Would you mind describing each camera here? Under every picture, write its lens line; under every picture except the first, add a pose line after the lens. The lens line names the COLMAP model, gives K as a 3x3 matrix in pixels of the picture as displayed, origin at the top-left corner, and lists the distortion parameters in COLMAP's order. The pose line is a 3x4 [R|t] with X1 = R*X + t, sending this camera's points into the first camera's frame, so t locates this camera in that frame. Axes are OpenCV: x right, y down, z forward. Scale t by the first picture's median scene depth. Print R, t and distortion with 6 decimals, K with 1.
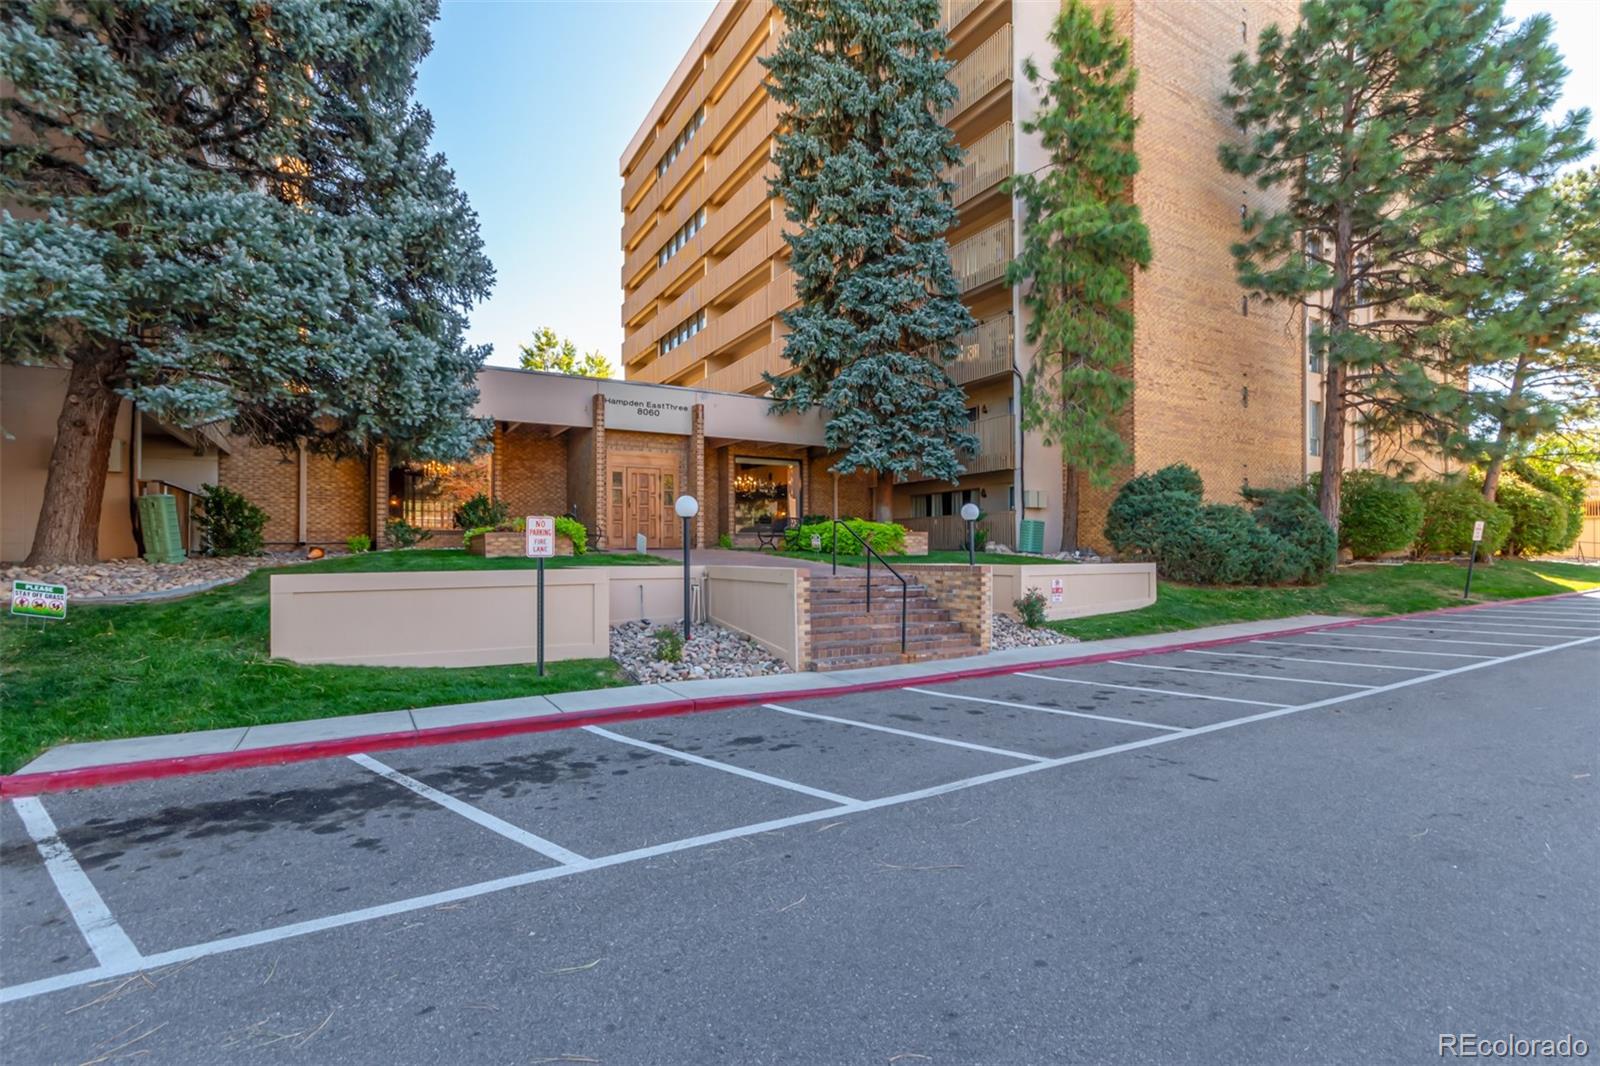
lens RADIAL K [[765.7, 0, 806.8], [0, 765.7, 543.1], [0, 0, 1]] dist [-0.001501, 0.000706]
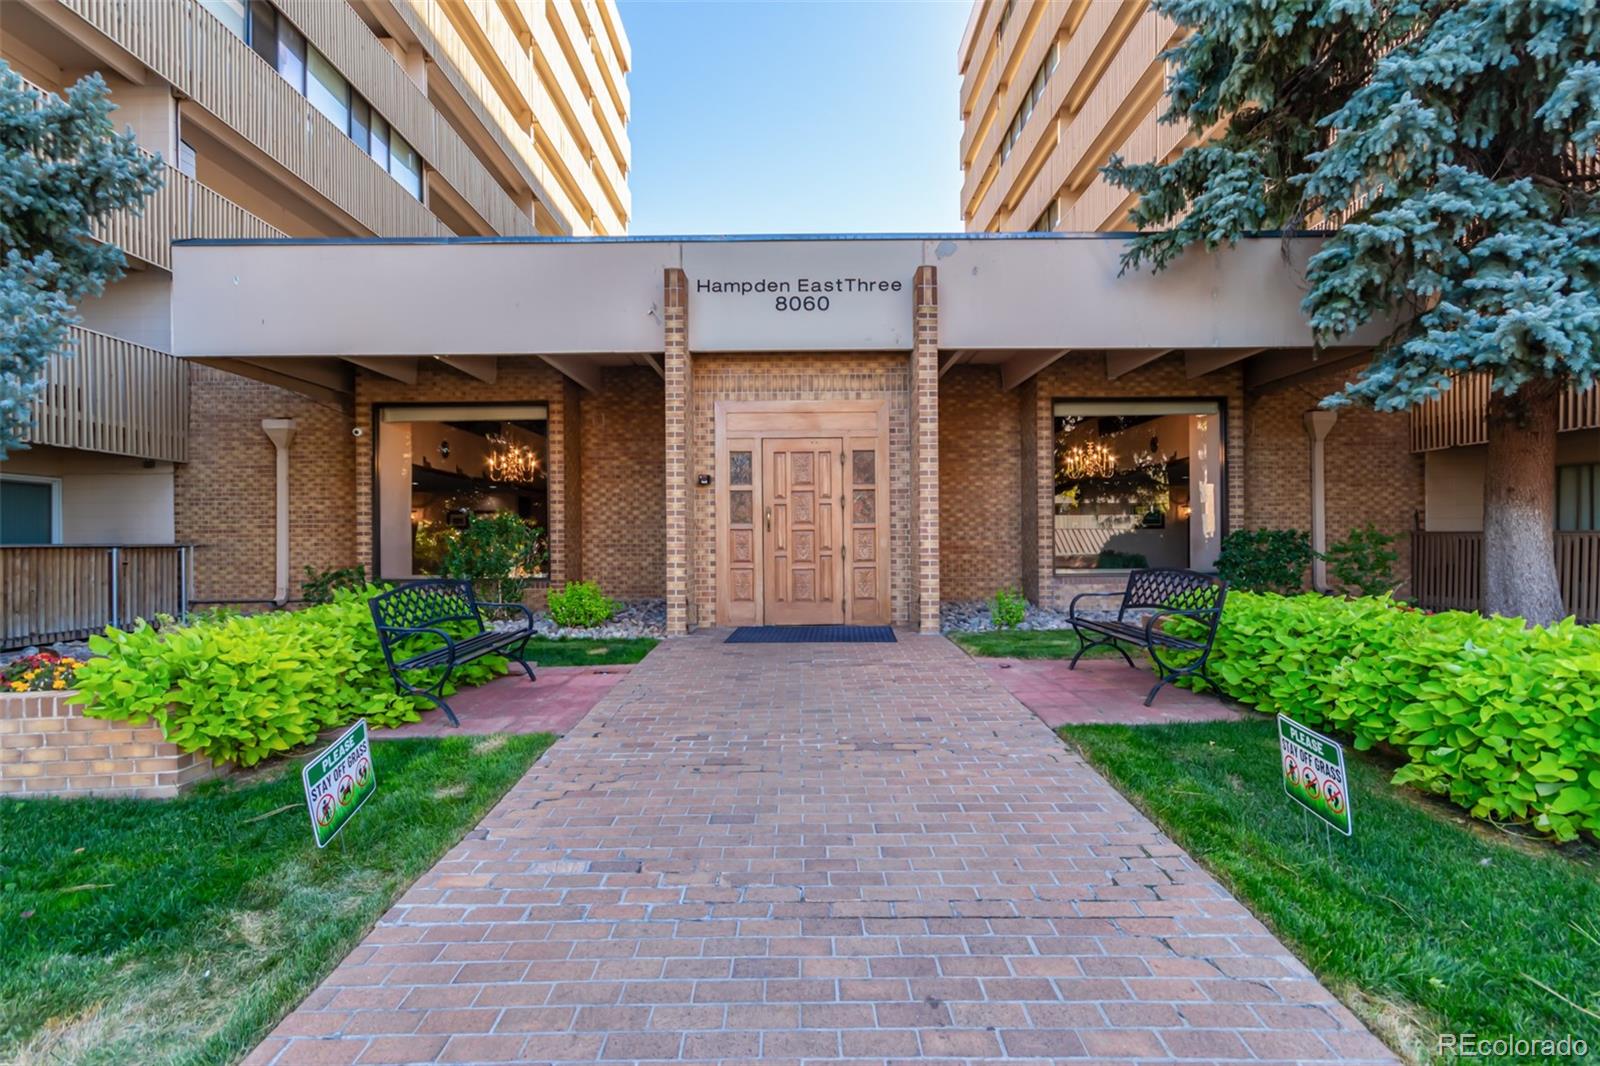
lens RADIAL K [[765.7, 0, 792.2], [0, 765.7, 544.0], [0, 0, 1]] dist [-0.001501, 0.000706]
pose [[0.866107, -0.002744, -0.499852, -0.003602], [0.013659, 0.999741, 0.018179, -0.046689], [0.499673, -0.022572, 0.865920, 0.620778]]
